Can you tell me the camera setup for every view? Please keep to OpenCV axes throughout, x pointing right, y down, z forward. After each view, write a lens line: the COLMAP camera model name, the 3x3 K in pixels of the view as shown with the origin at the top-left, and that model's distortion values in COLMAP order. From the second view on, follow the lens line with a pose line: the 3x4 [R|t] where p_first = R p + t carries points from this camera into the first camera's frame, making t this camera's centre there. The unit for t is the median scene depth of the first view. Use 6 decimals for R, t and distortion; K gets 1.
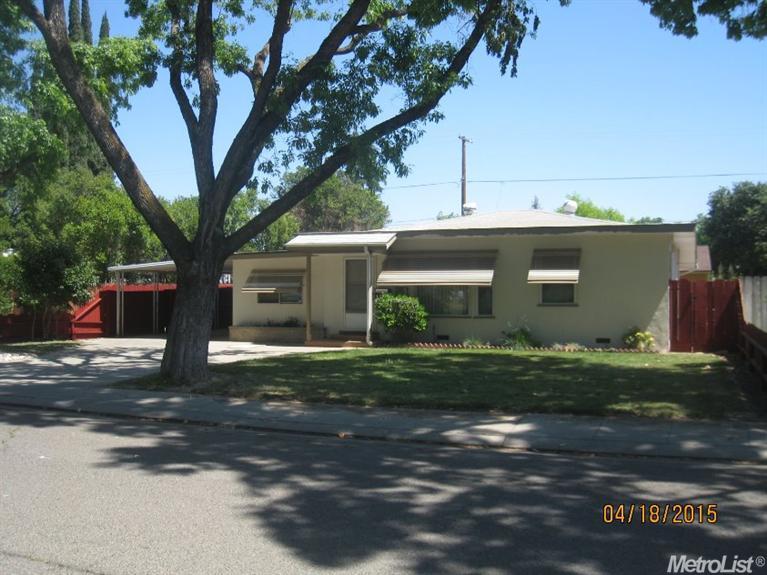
lens RADIAL K [[796.5, 0, 383.5], [0, 796.5, 287.5], [0, 0, 1]] dist [-0.153257, 0.022223]
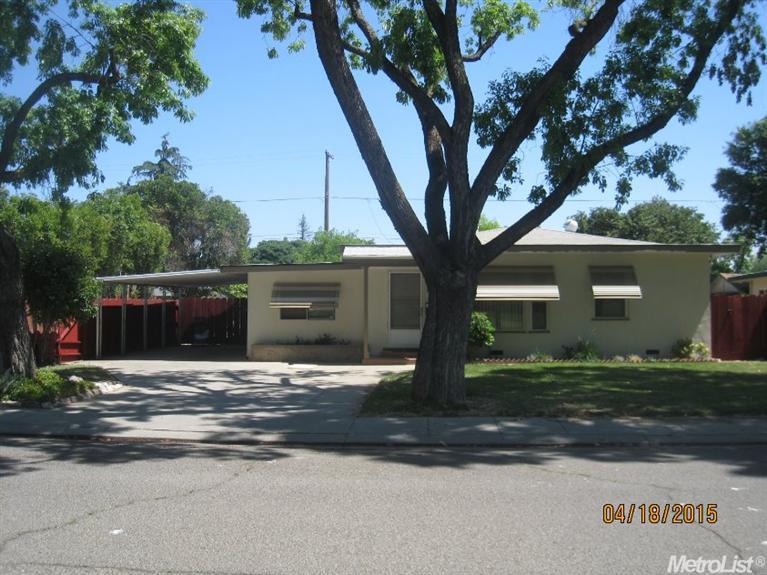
lens RADIAL K [[796.5, 0, 383.5], [0, 796.5, 287.5], [0, 0, 1]] dist [-0.153257, 0.022223]
pose [[0.947351, 0.008309, 0.320089, -0.390432], [-0.001245, 0.999751, -0.022269, 0.003607], [-0.320194, 0.020698, 0.947126, 0.101651]]
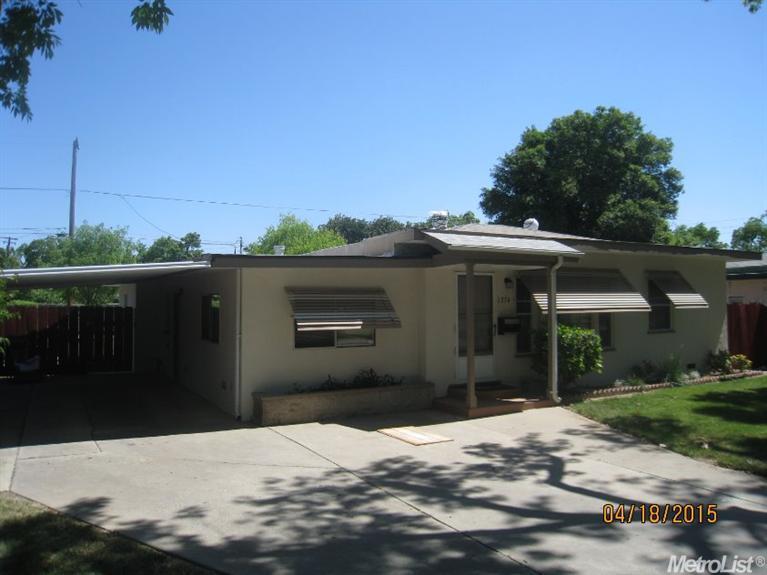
lens RADIAL K [[617.6, 0, 380.9], [0, 617.6, 275.7], [0, 0, 1]] dist [-0.116935, 0.000732]
pose [[0.637130, 0.030624, 0.770147, -0.515328], [0.004672, 0.999039, -0.043590, -0.013583], [-0.770742, 0.031371, 0.636375, 0.782127]]
